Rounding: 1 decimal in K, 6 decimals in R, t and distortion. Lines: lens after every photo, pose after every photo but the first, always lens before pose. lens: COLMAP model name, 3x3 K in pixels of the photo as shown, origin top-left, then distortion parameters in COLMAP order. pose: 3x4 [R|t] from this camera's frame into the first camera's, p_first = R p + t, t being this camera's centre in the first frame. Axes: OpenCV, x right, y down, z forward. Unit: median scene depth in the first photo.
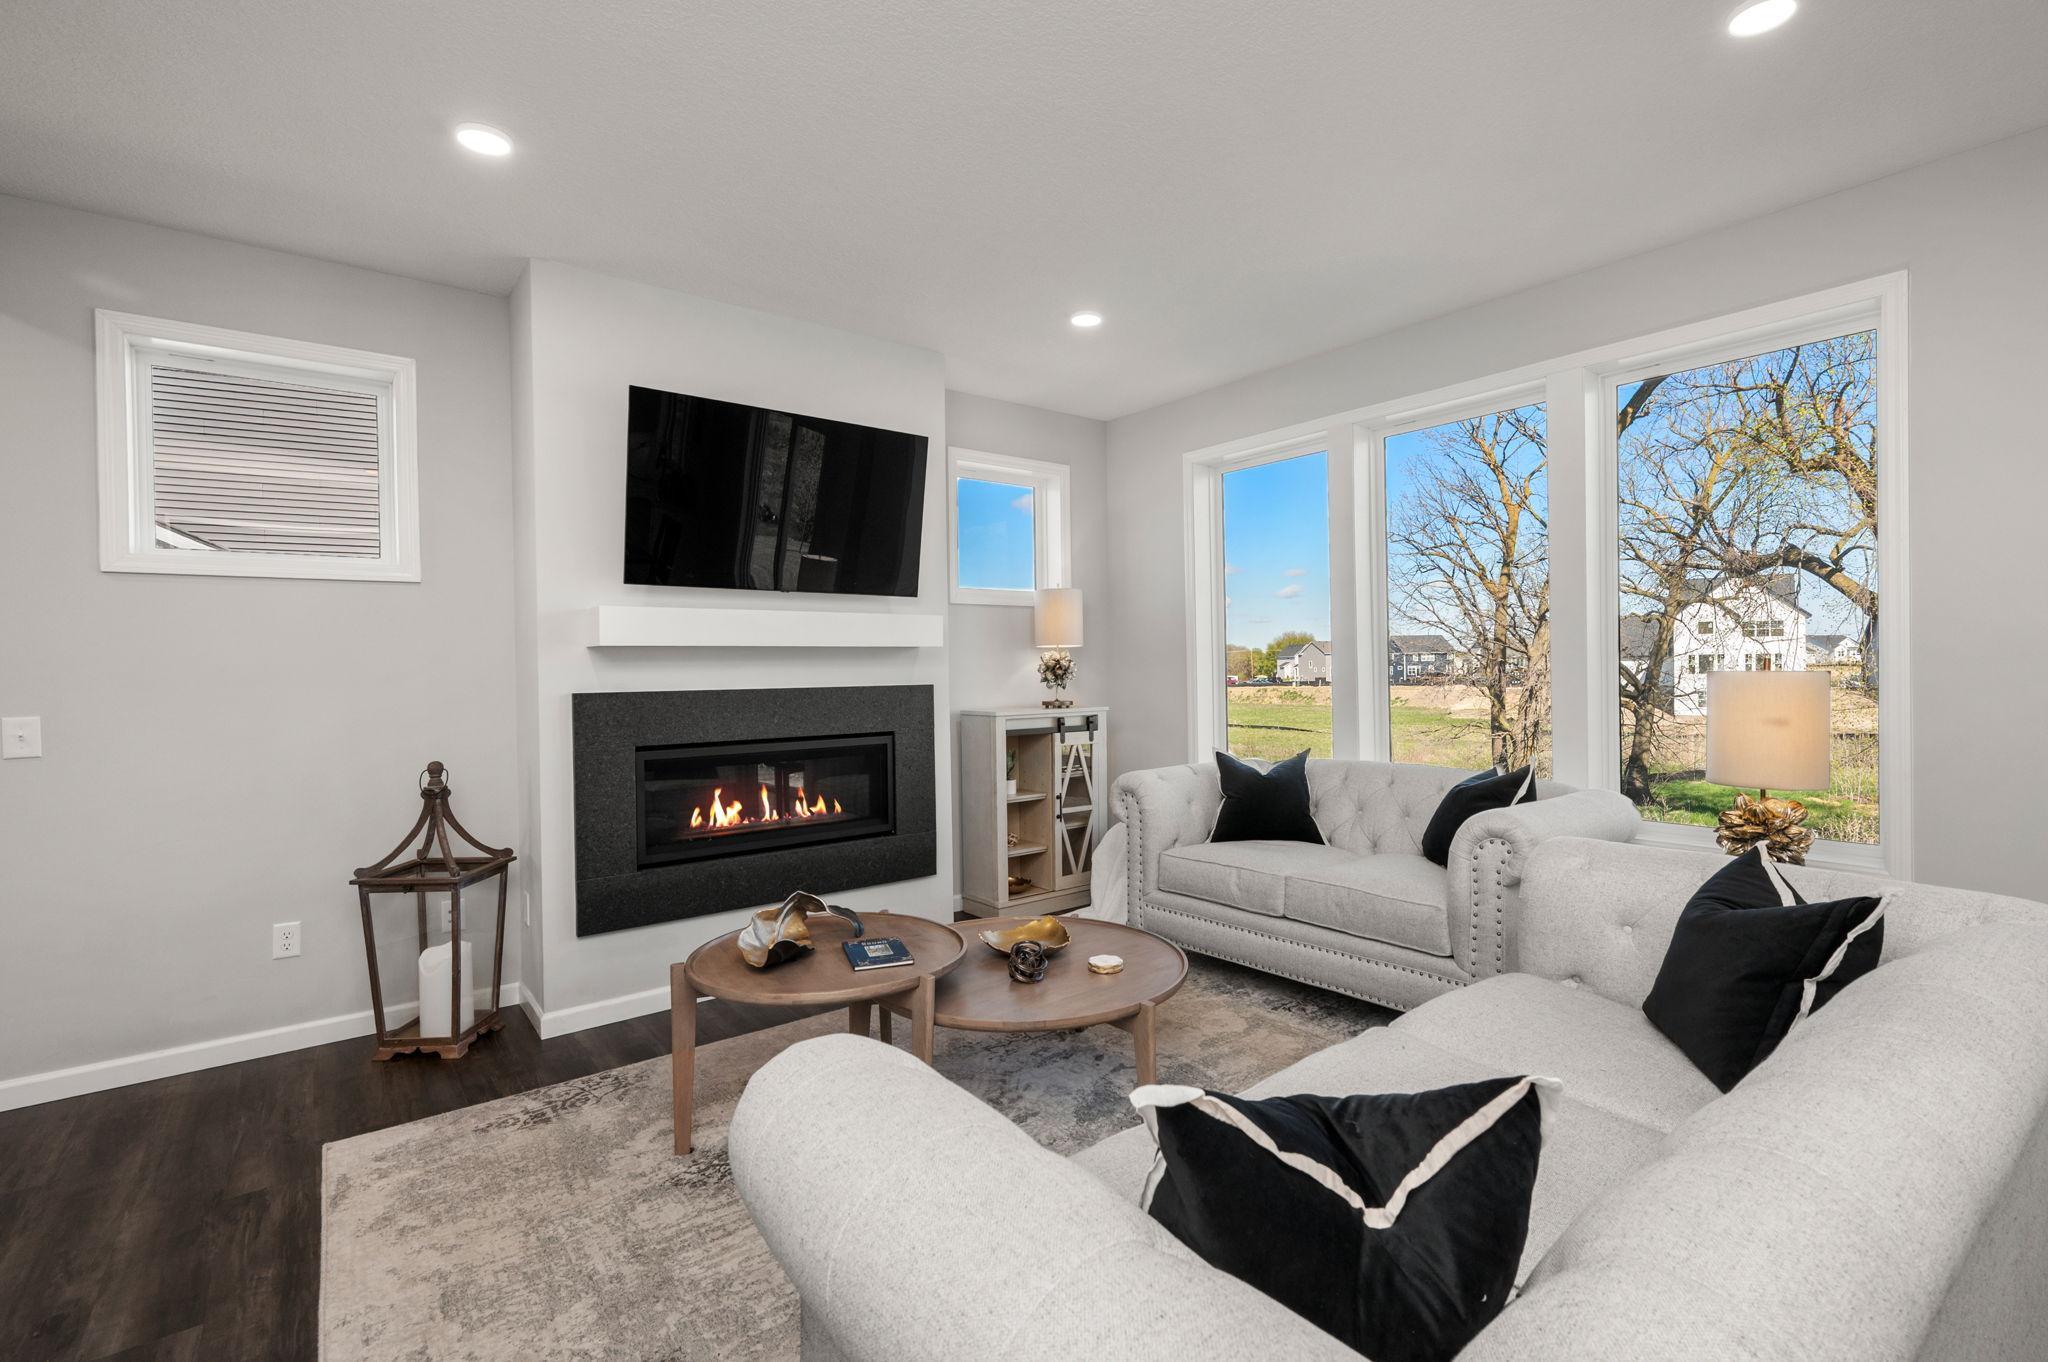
lens RADIAL K [[929.1, 0, 1033.2], [0, 929.1, 663.3], [0, 0, 1]] dist [-0.005326, 0.001935]
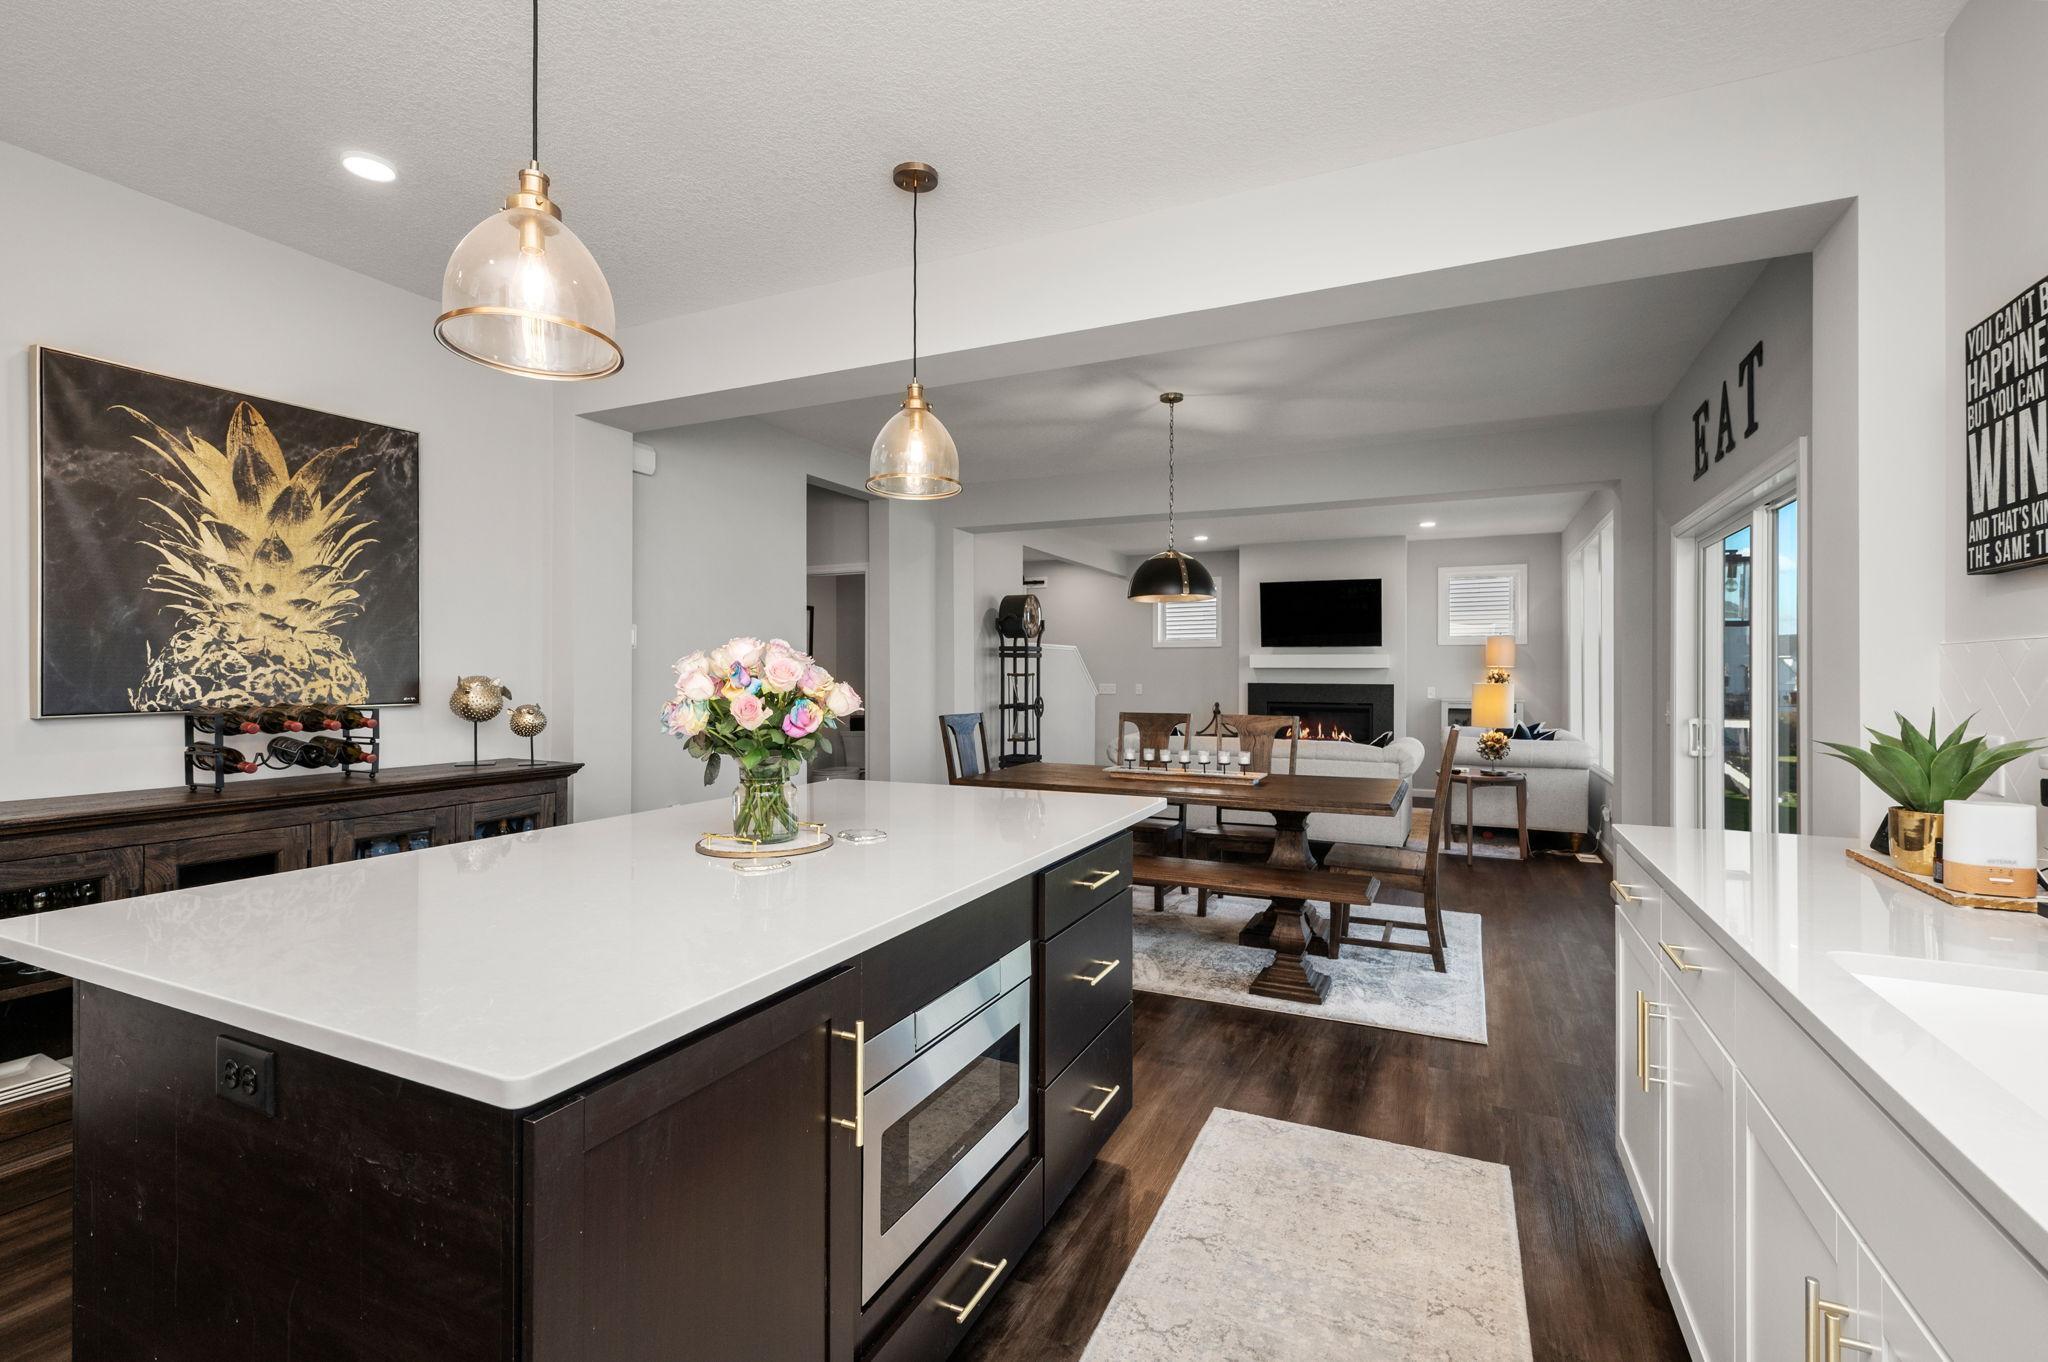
lens RADIAL K [[910.3, 0, 1026.1], [0, 910.3, 675.0], [0, 0, 1]] dist [-0.001473, -0.001014]
pose [[0.439461, 0.013856, -0.898155, 1.849216], [-0.004599, 0.999903, 0.013175, -0.029397], [0.898250, -0.001659, 0.439482, -0.971079]]
